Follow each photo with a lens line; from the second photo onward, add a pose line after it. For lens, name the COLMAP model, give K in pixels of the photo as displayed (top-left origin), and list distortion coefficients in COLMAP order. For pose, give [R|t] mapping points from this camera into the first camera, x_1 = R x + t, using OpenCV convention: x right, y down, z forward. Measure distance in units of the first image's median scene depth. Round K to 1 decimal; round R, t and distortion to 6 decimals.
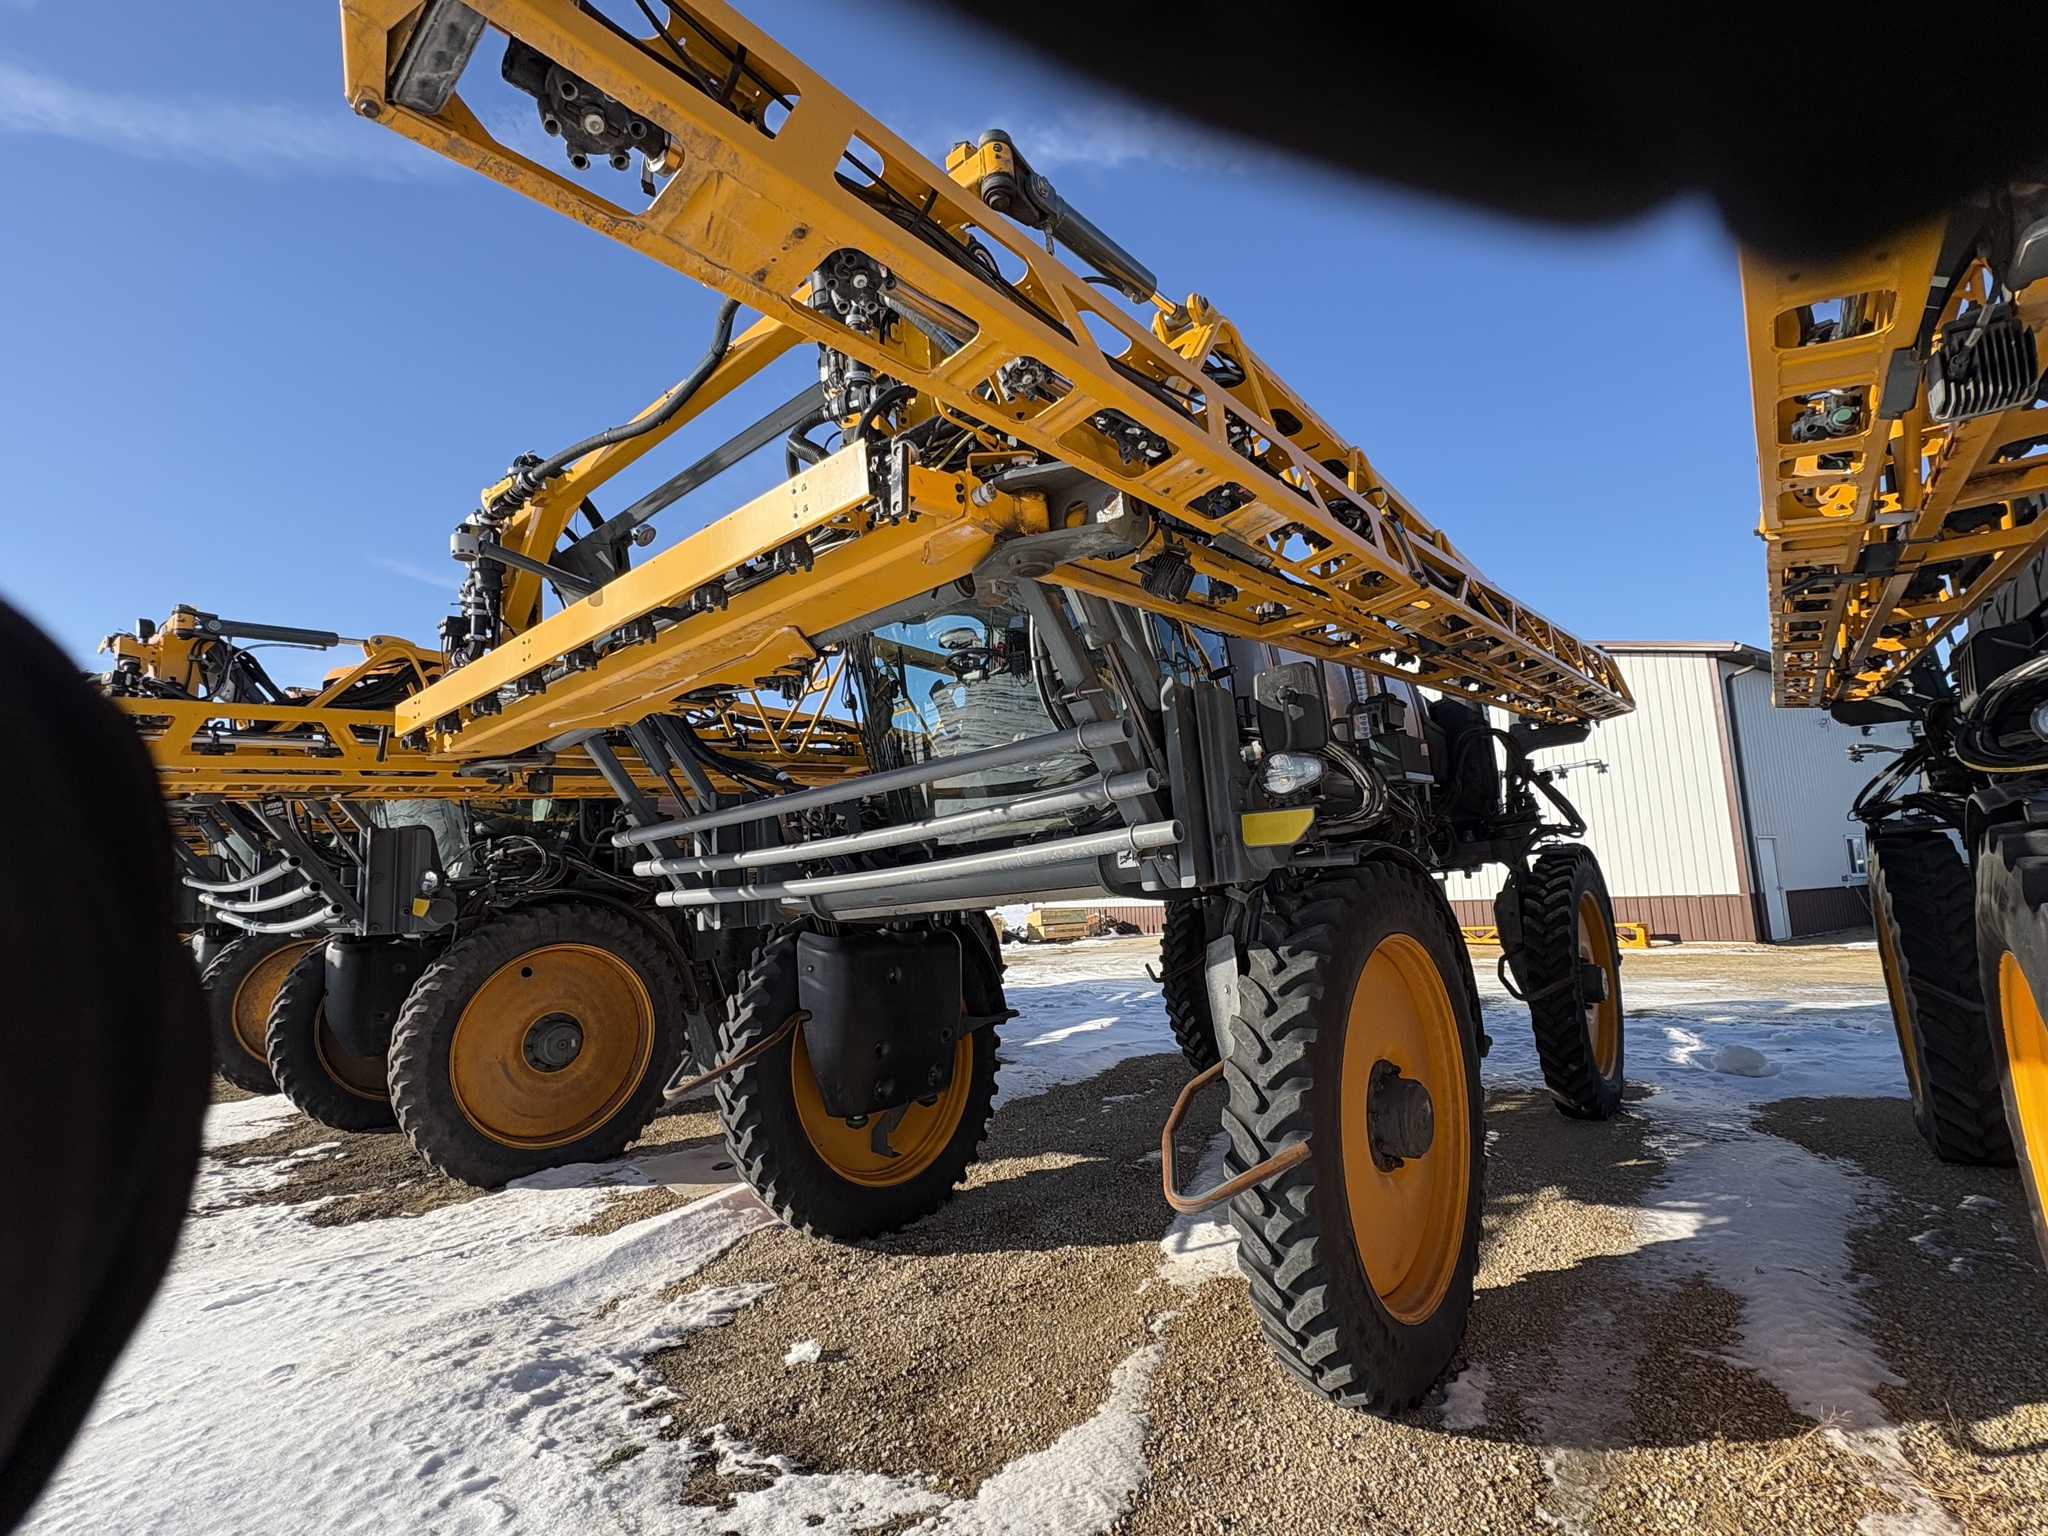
lens RADIAL K [[932.2, 0, 1024.0], [0, 932.2, 768.0], [0, 0, 1]] dist [0.002692, -0.000169]
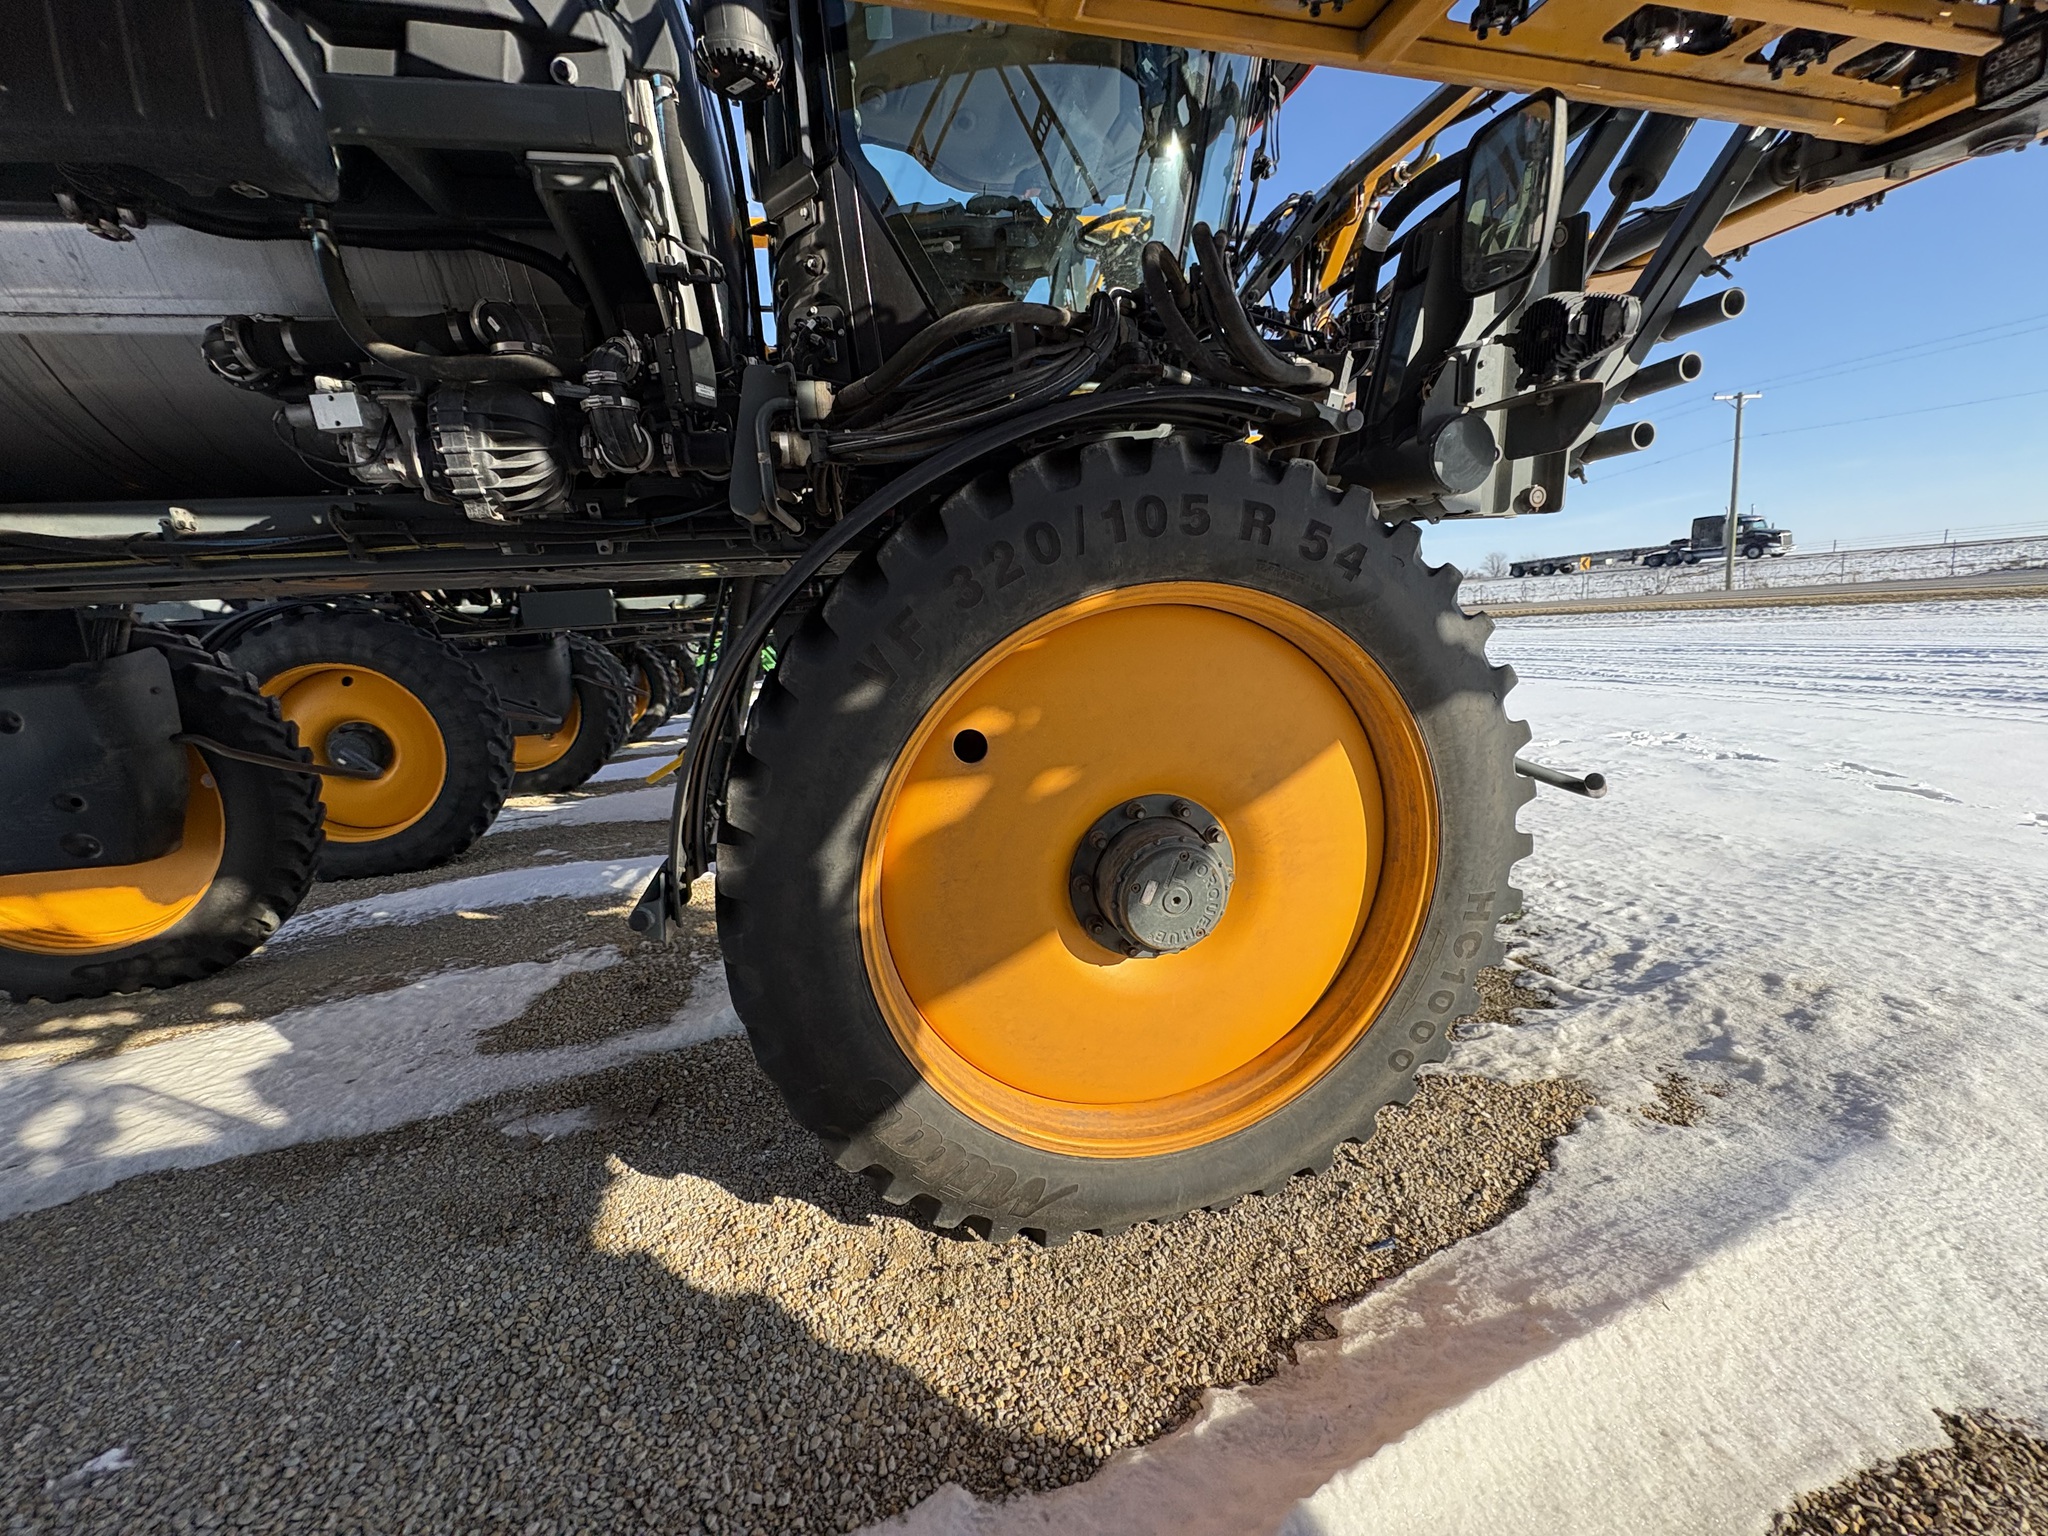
lens RADIAL K [[814.9, 0, 1018.0], [0, 814.9, 766.7], [0, 0, 1]] dist [-0.000125, -0.000200]
pose [[-0.772612, -0.009683, 0.634805, -0.372329], [0.024263, 0.998703, 0.044763, 0.263590], [-0.634415, 0.049986, -0.771375, 1.415324]]
